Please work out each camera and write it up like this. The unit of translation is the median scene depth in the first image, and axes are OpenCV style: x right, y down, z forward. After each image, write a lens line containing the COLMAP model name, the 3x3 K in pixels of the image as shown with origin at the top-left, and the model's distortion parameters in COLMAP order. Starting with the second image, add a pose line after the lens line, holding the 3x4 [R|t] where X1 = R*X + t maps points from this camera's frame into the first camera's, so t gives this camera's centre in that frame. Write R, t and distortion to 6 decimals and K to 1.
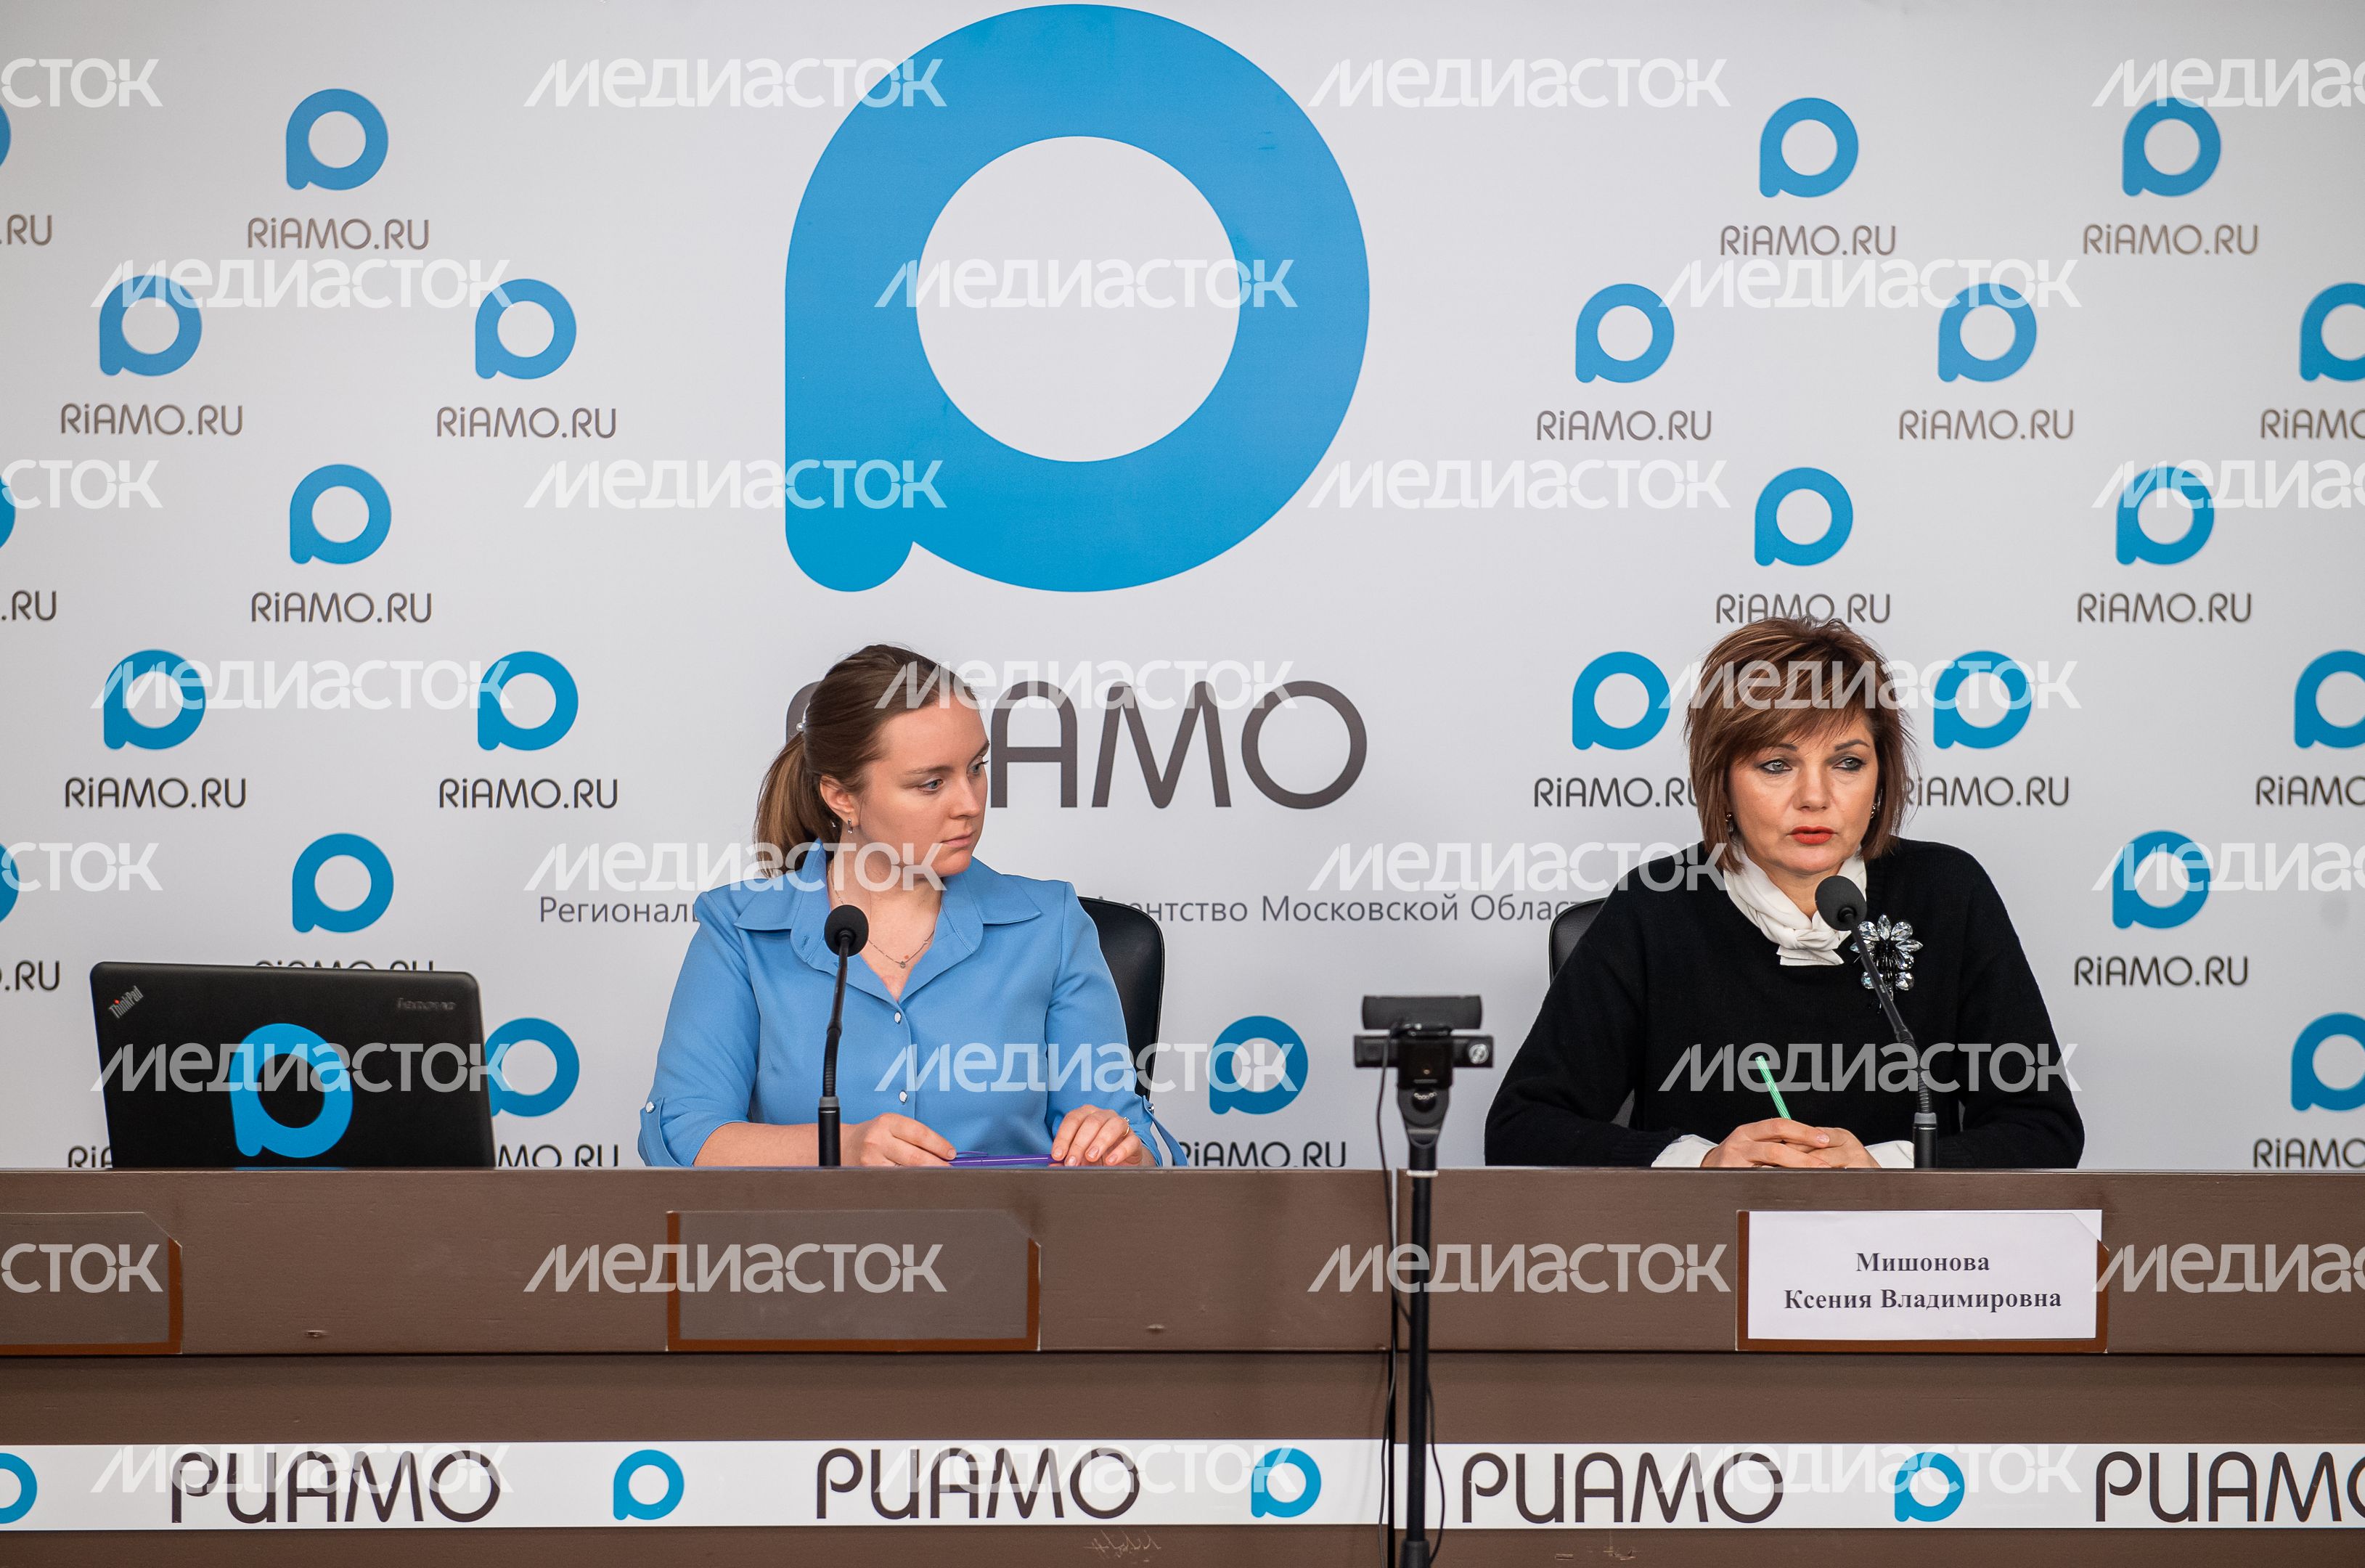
lens RADIAL K [[4503.2, 0, 1184.7], [0, 4503.2, 702.9], [0, 0, 1]] dist [0.144713, -0.180767]
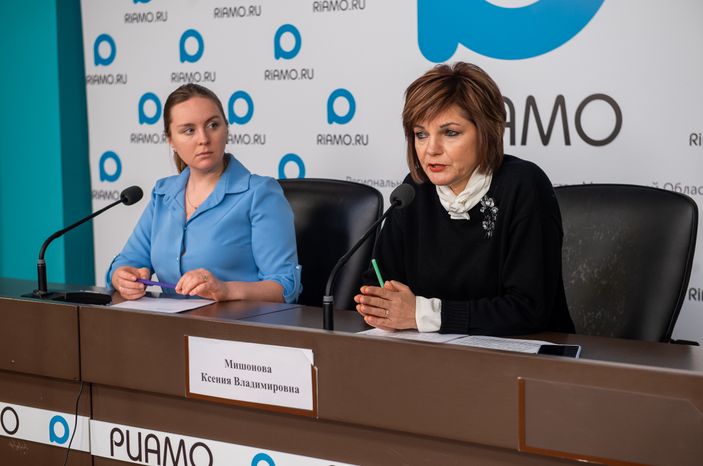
lens RADIAL K [[1362.8, 0, 351.5], [0, 1362.8, 233.0], [0, 0, 1]] dist [0.046346, 0.053644]
pose [[0.791705, 0.042999, -0.609389, 0.588097], [0.014049, 0.995975, 0.088529, 0.004634], [0.610742, -0.078650, 0.787914, 0.525551]]
